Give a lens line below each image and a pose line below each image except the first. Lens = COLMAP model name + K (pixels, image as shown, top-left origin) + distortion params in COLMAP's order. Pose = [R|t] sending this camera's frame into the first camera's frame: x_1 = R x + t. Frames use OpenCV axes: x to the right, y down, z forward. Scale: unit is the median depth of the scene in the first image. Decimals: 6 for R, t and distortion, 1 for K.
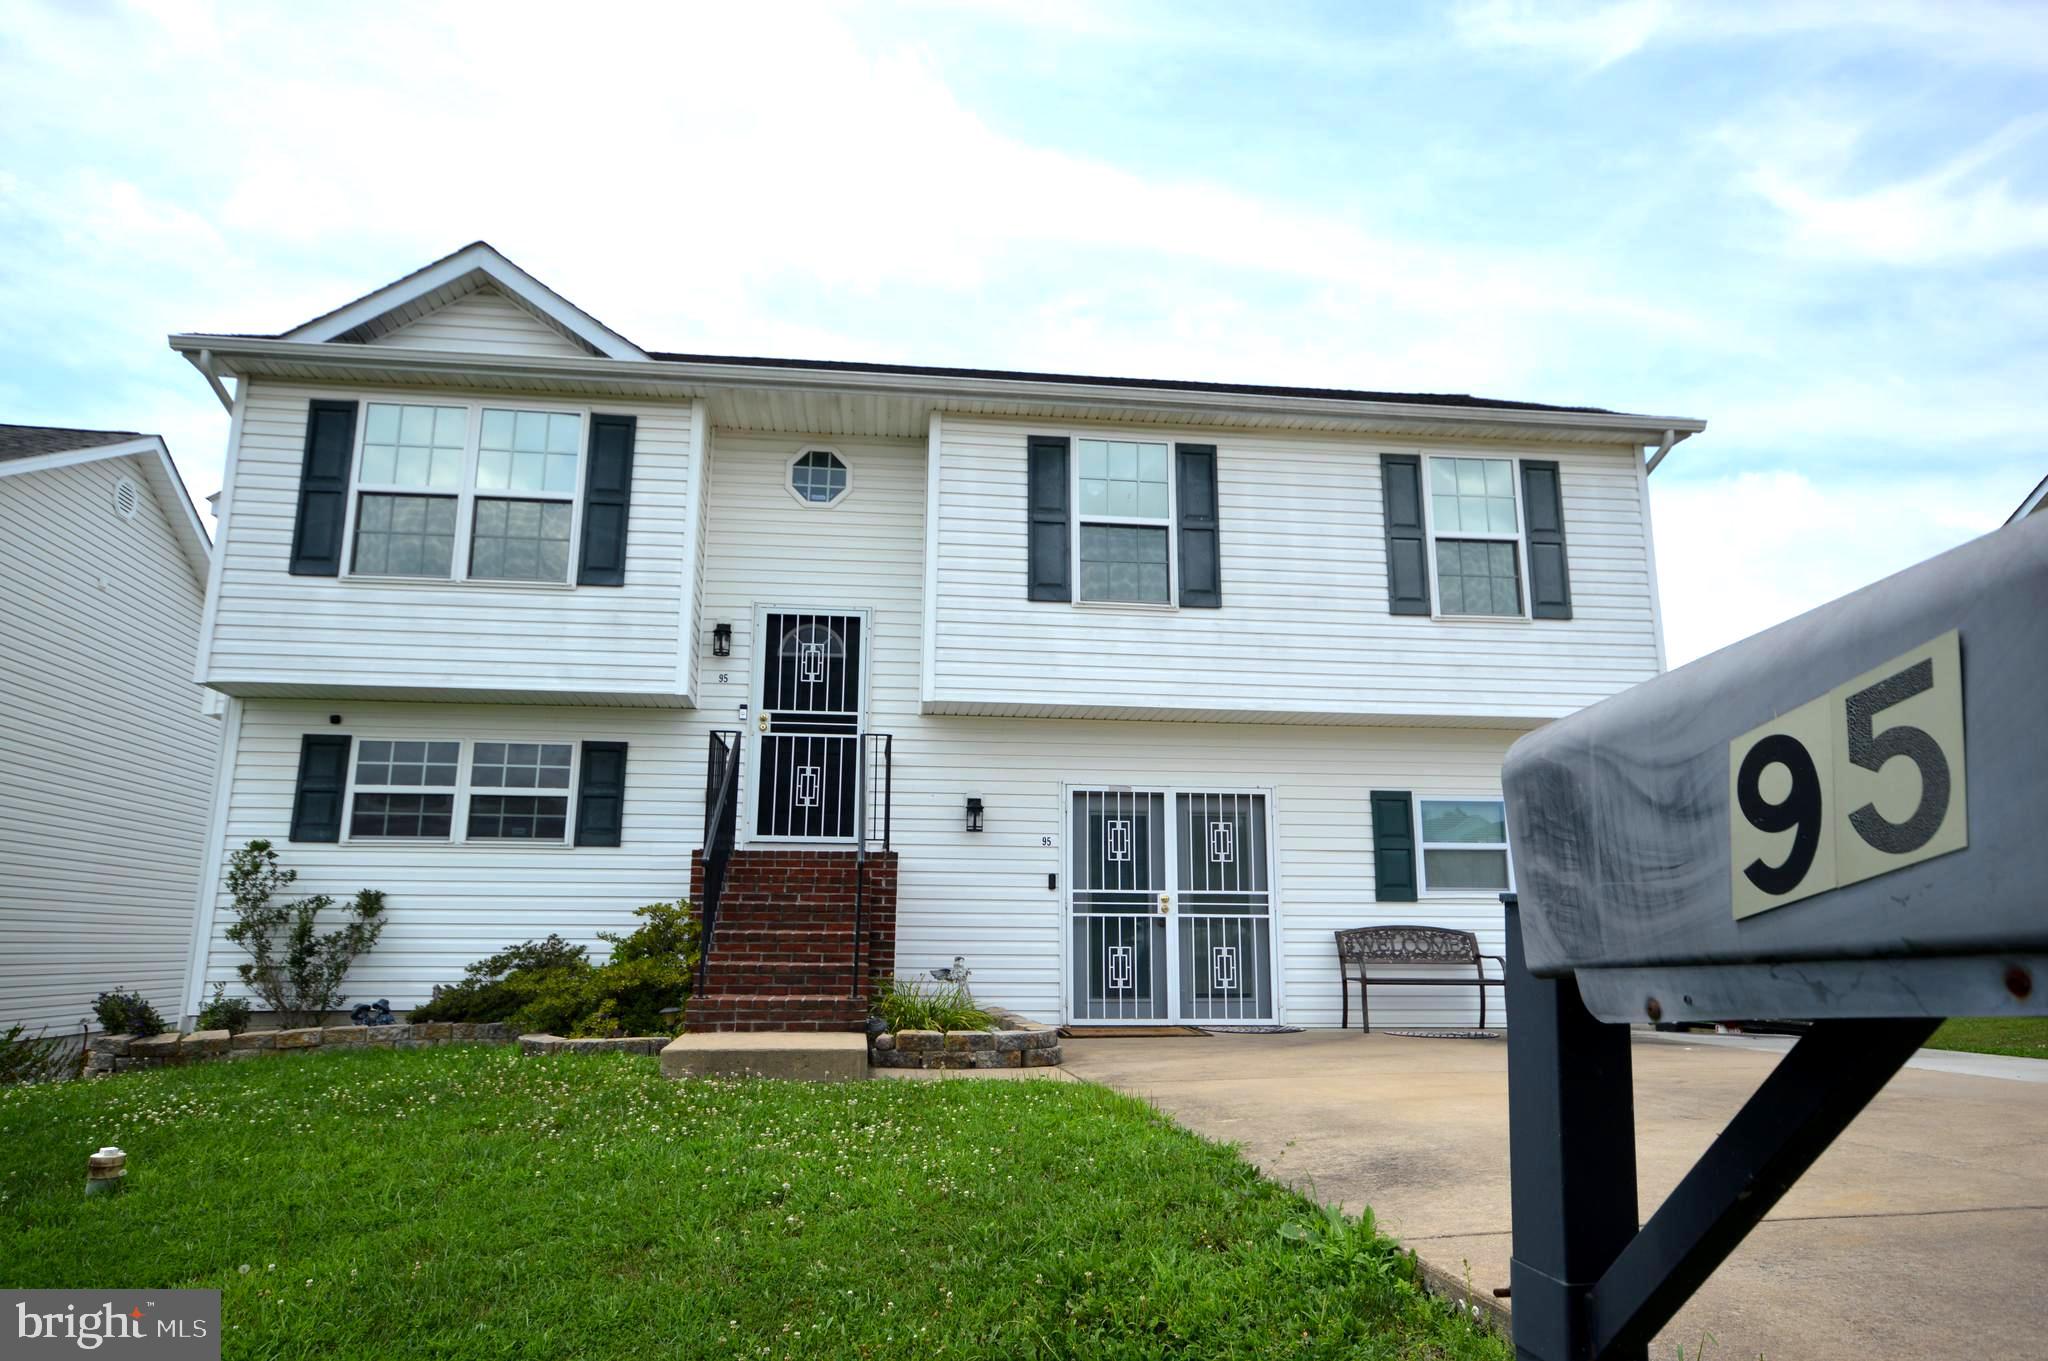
lens RADIAL K [[1312.8, 0, 1024.7], [0, 1312.8, 674.3], [0, 0, 1]] dist [0.010459, 0.012445]
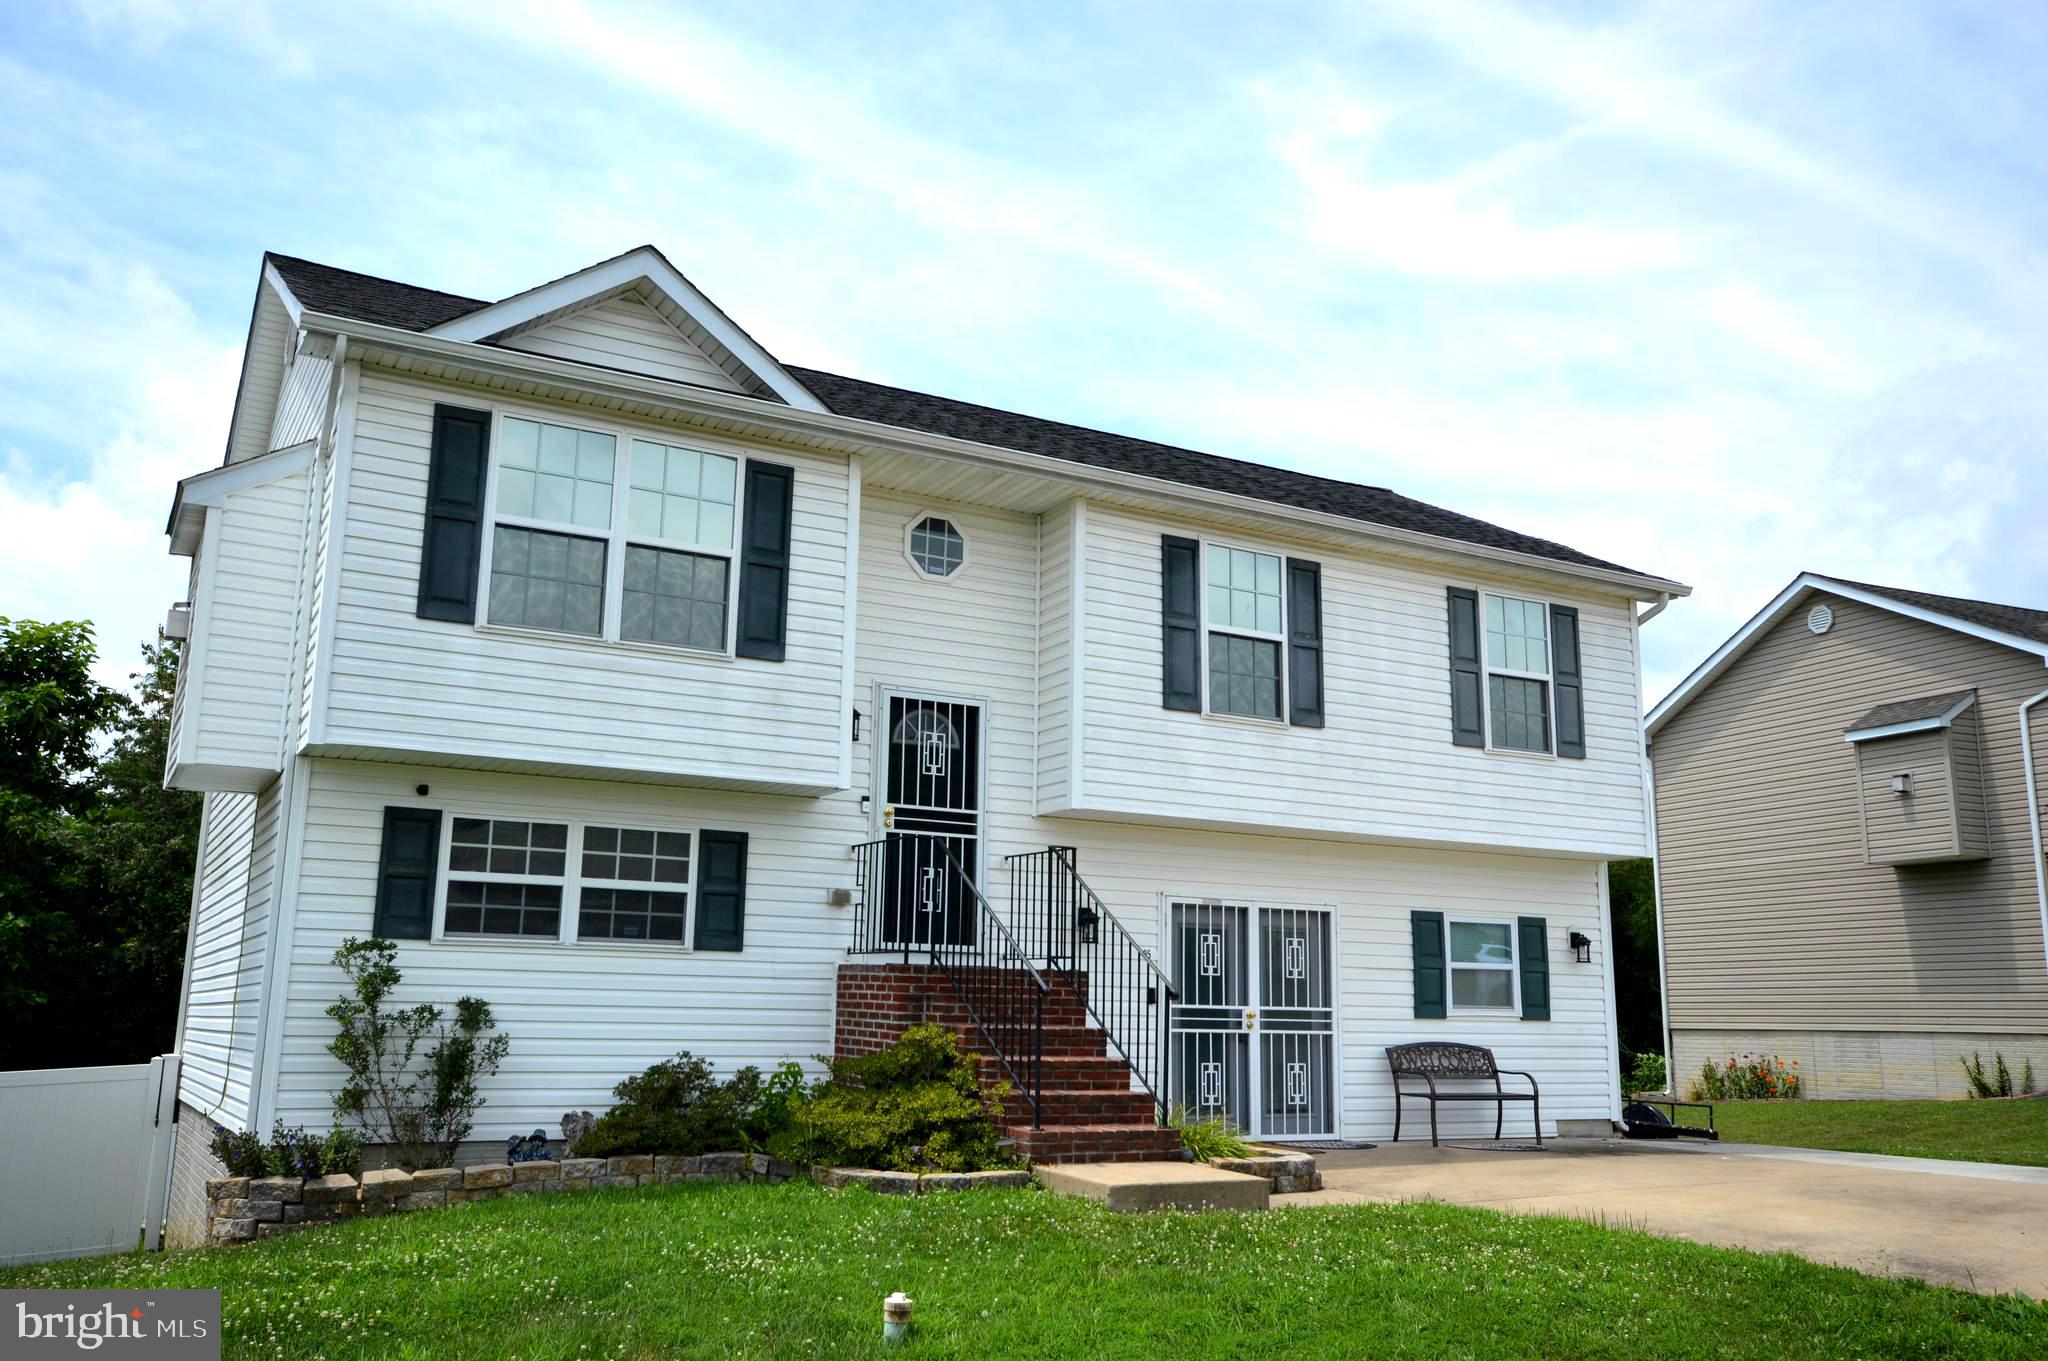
lens RADIAL K [[1706.1, 0, 1023.7], [0, 1706.1, 683.2], [0, 0, 1]] dist [0.014017, 0.004971]
pose [[0.922301, 0.084513, 0.377119, -0.566330], [-0.091104, 0.995841, -0.000361, -0.064203], [-0.375581, -0.034024, 0.926165, -0.128586]]
